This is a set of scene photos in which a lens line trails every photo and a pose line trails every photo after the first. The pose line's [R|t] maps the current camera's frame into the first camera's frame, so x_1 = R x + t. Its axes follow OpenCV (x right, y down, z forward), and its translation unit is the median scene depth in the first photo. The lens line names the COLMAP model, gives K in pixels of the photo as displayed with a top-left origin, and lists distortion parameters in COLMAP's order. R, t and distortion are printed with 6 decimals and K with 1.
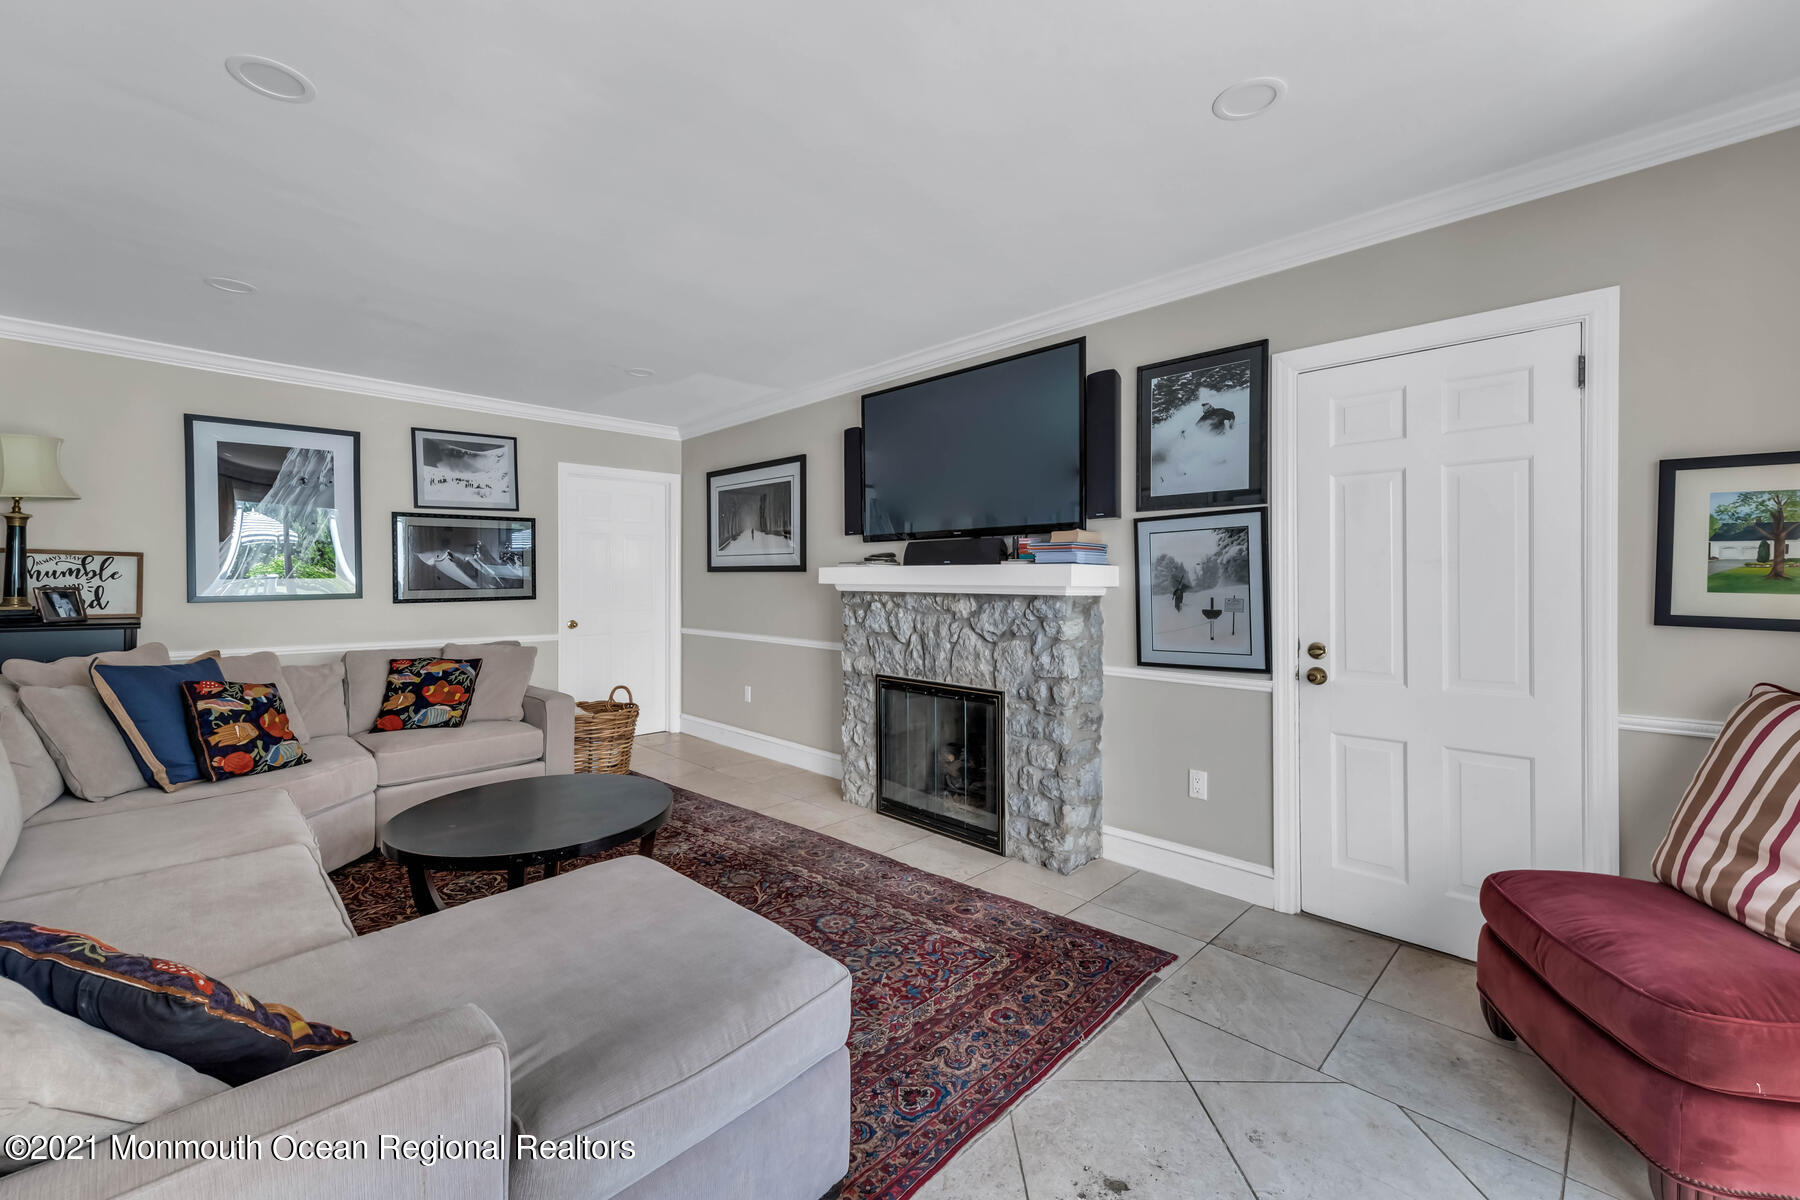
lens RADIAL K [[728.2, 0, 893.8], [0, 728.2, 572.9], [0, 0, 1]] dist [0.000145, -0.000065]
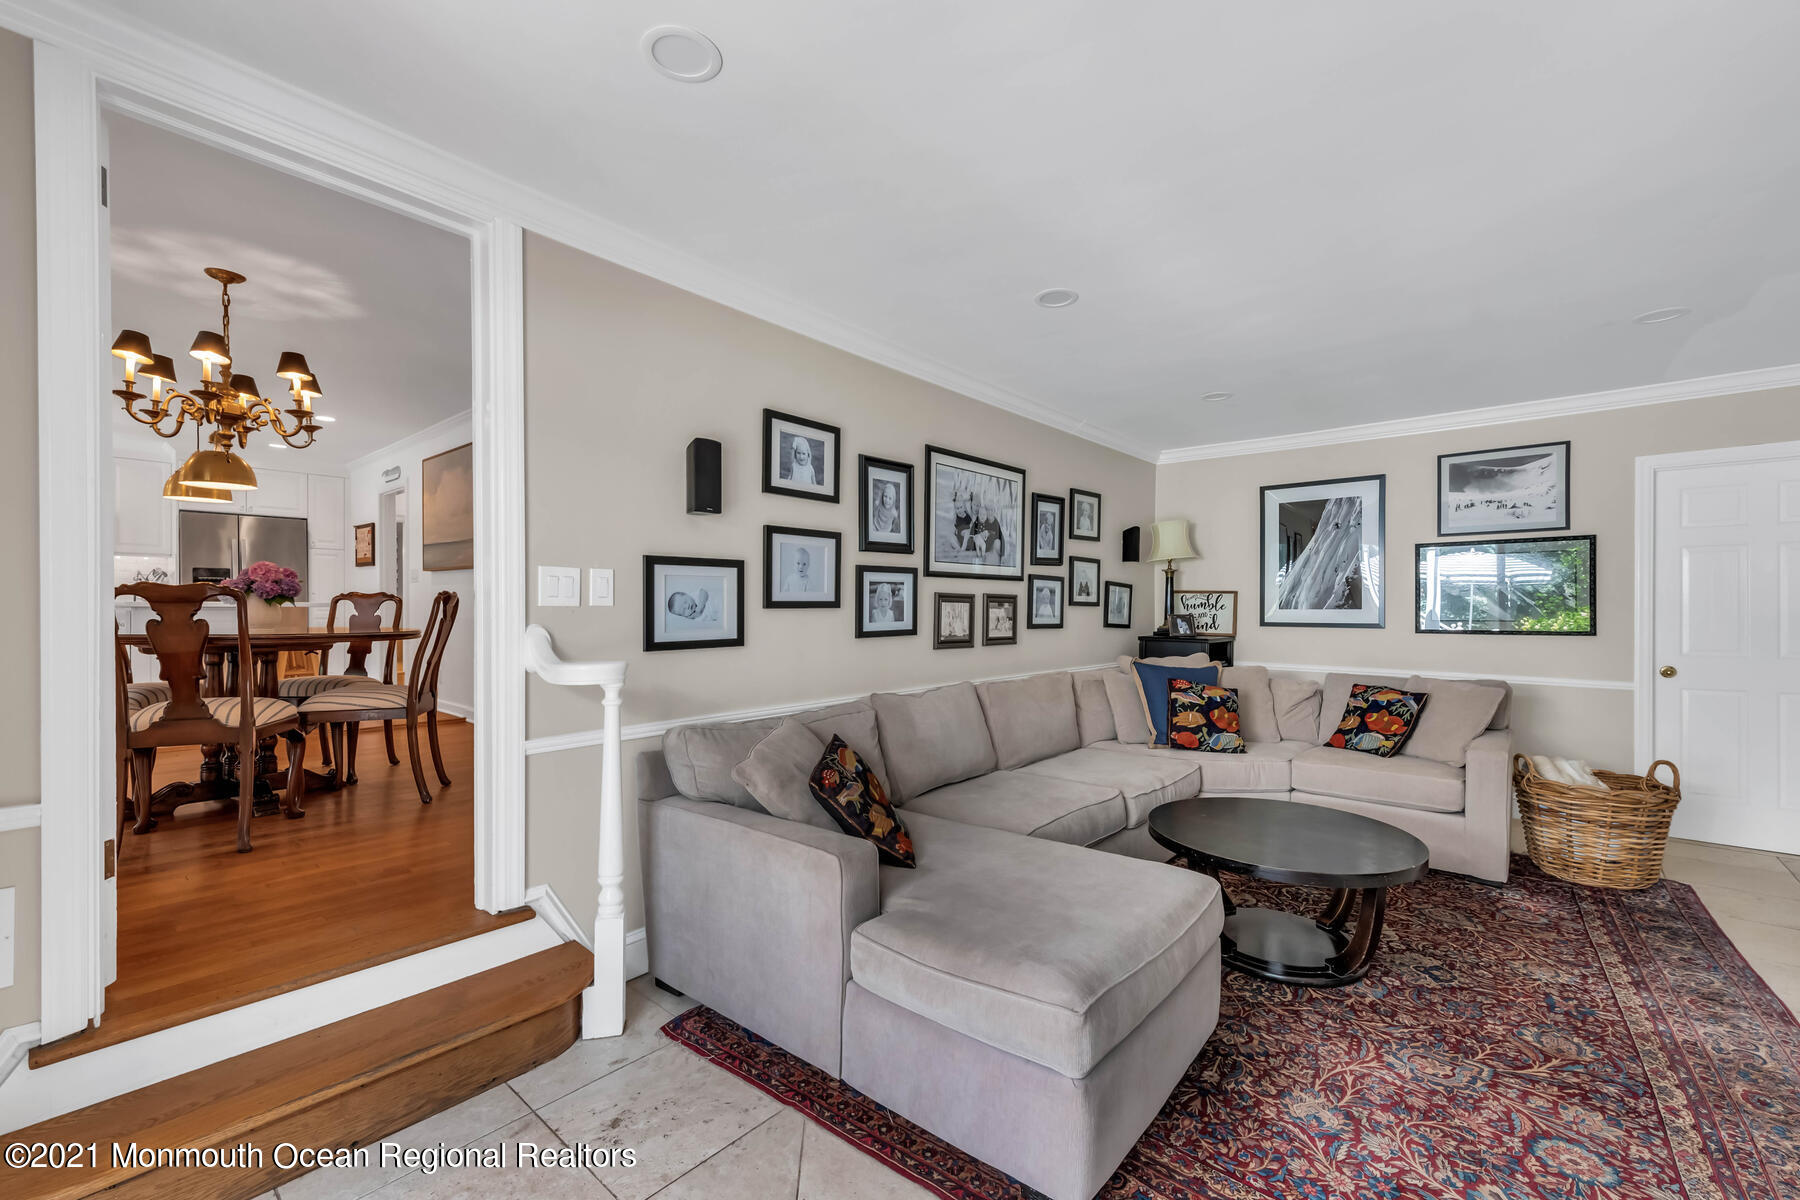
lens RADIAL K [[719.1, 0, 909.9], [0, 719.1, 603.6], [0, 0, 1]] dist [0.009853, -0.003278]
pose [[0.081816, -0.005619, -0.996632, 0.335709], [0.006887, 0.999963, -0.005072, -0.000149], [0.996624, -0.006449, 0.081851, 0.257333]]
